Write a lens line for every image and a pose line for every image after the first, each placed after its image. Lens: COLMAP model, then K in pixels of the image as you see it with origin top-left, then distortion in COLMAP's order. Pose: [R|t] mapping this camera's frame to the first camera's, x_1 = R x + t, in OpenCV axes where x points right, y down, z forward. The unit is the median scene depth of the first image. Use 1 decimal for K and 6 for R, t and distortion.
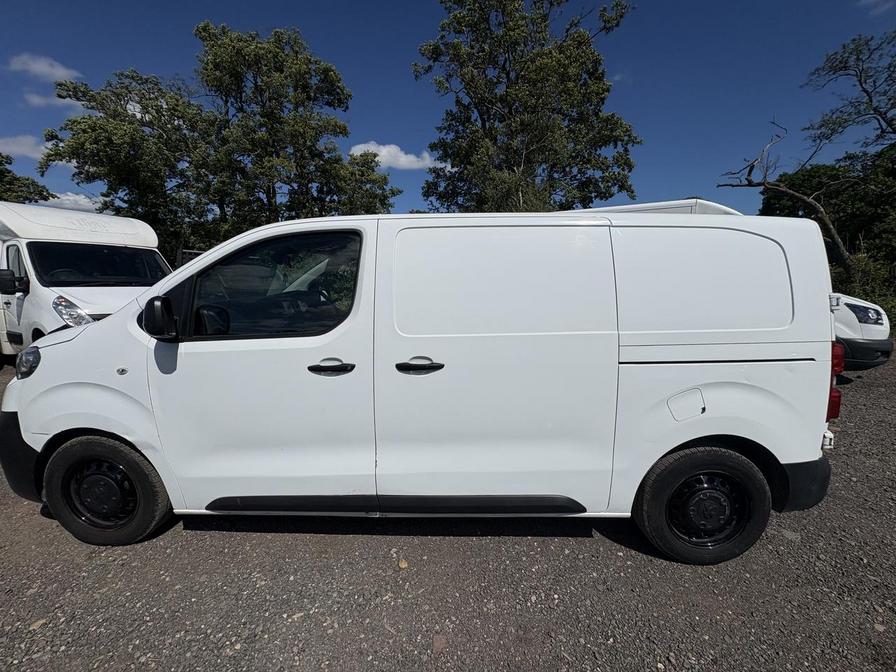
lens RADIAL K [[355.0, 0, 457.4], [0, 355.0, 328.3], [0, 0, 1]] dist [0.001676, 0.000369]
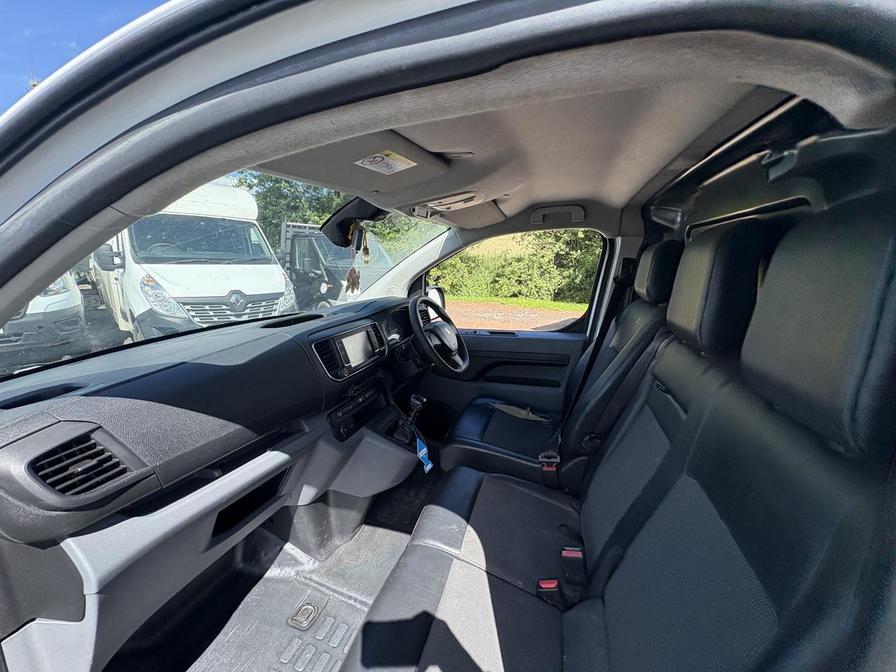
lens RADIAL K [[355.0, 0, 446.4], [0, 355.0, 337.1], [0, 0, 1]] dist [0.001676, 0.000369]
pose [[0.954944, 0.085757, -0.284126, -0.064693], [-0.059747, 0.993293, 0.098994, -0.028934], [0.290710, -0.077559, 0.953663, 0.155444]]
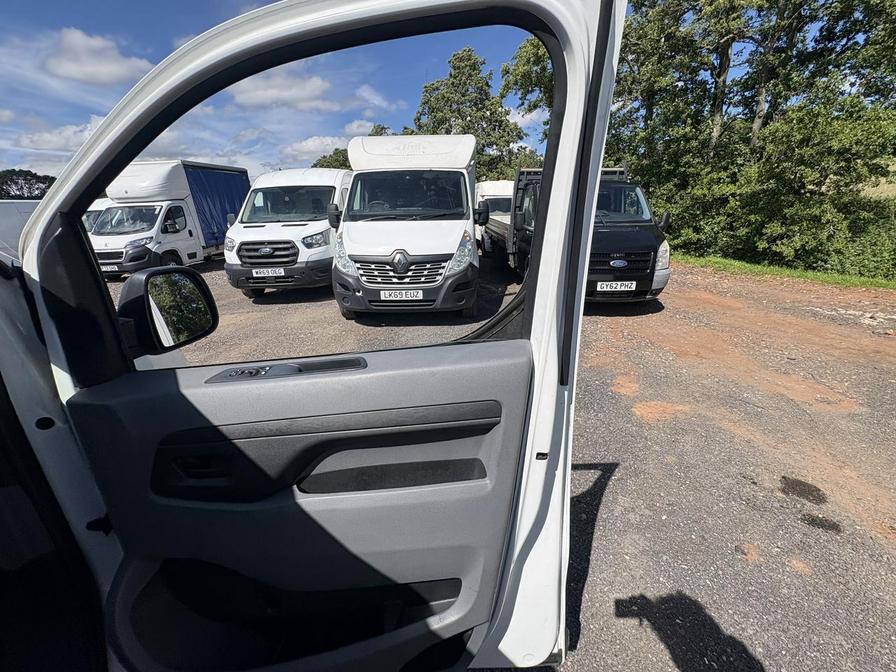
lens RADIAL K [[355.0, 0, 445.2], [0, 355.0, 336.0], [0, 0, 1]] dist [0.001676, 0.000369]
pose [[0.436317, 0.293106, -0.850715, -0.049549], [-0.099878, 0.955391, 0.277945, -0.049299], [0.894233, -0.036304, 0.446128, 0.346912]]
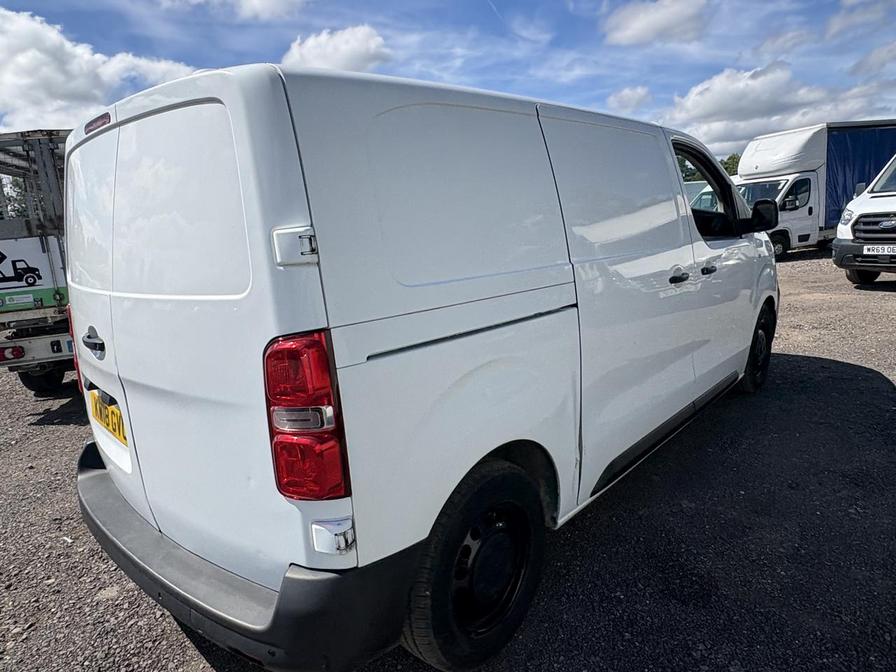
lens RADIAL K [[570.2, 0, 445.1], [0, 570.2, 336.7], [0, 0, 1]] dist [0.000946, 0.000014]
pose [[-0.656262, 0.196687, -0.728446, 0.228038], [-0.034886, 0.956485, 0.289689, -0.048995], [0.753726, 0.215525, -0.620843, 0.399530]]
